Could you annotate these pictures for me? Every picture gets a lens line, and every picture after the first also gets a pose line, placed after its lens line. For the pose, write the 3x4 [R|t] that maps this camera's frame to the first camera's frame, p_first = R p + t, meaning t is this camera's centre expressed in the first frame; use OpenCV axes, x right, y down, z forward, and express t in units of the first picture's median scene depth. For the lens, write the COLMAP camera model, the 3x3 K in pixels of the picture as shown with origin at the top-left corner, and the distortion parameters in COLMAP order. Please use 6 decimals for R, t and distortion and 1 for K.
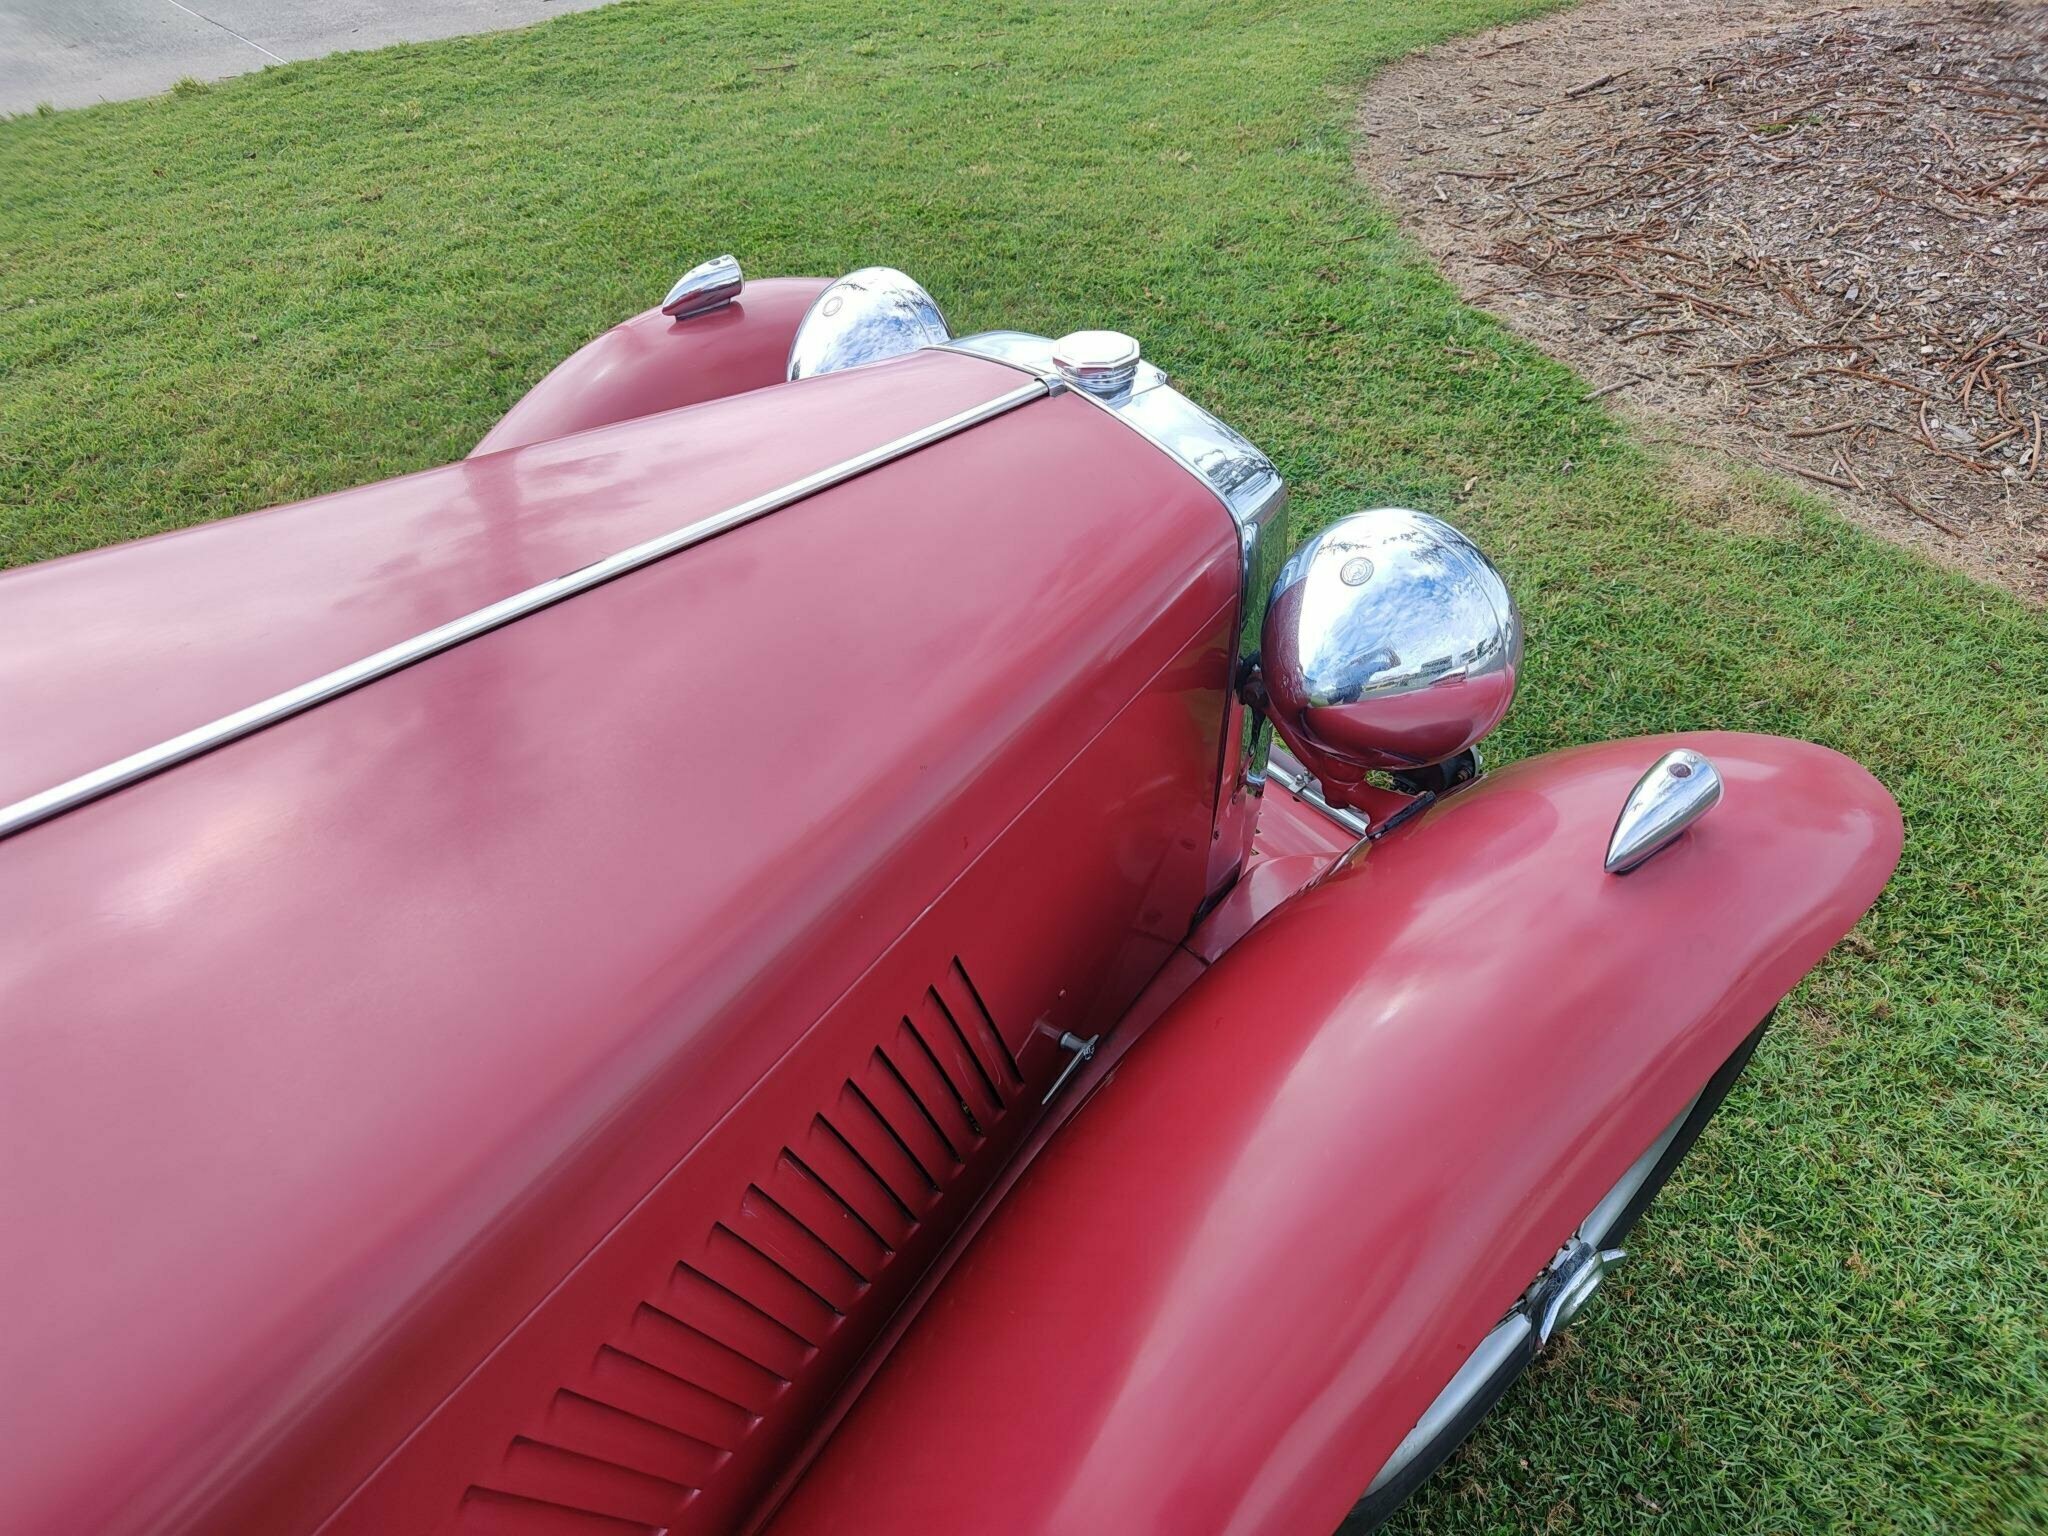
lens RADIAL K [[1389.4, 0, 1024.0], [0, 1389.4, 768.0], [0, 0, 1]] dist [0.007680, 0.002951]
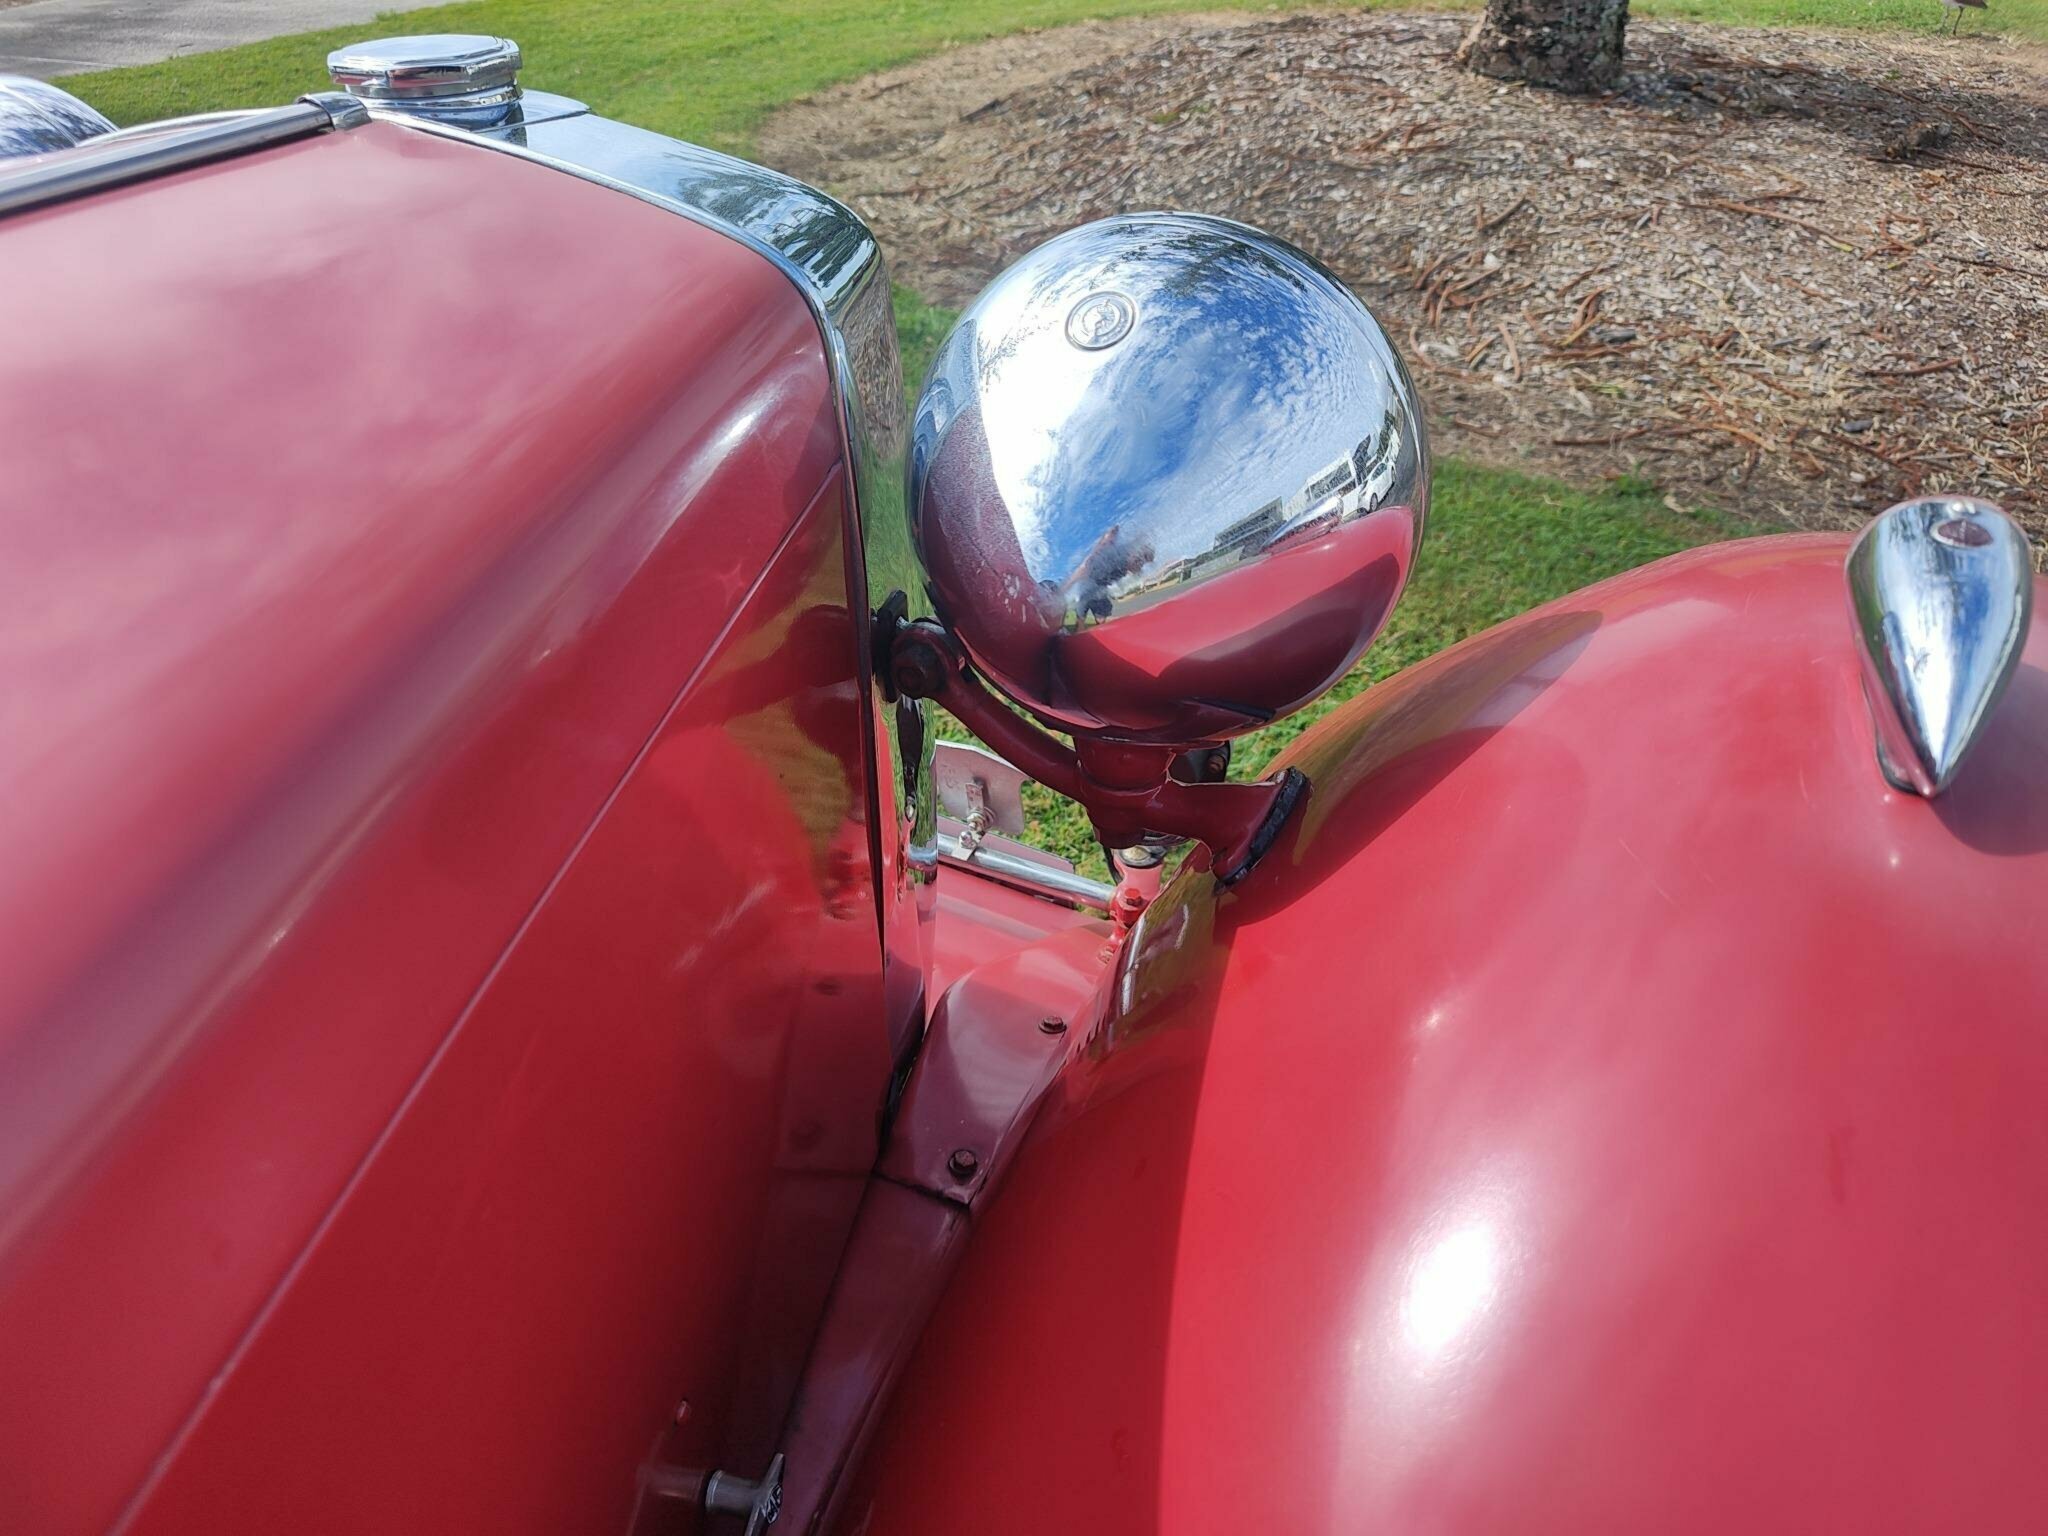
lens RADIAL K [[1389.4, 0, 1024.0], [0, 1389.4, 768.0], [0, 0, 1]] dist [0.007680, 0.002951]
pose [[0.917182, -0.228969, 0.326113, 0.008062], [0.253150, 0.966859, -0.033131, 0.001489], [-0.307719, 0.112942, 0.944750, 0.147073]]
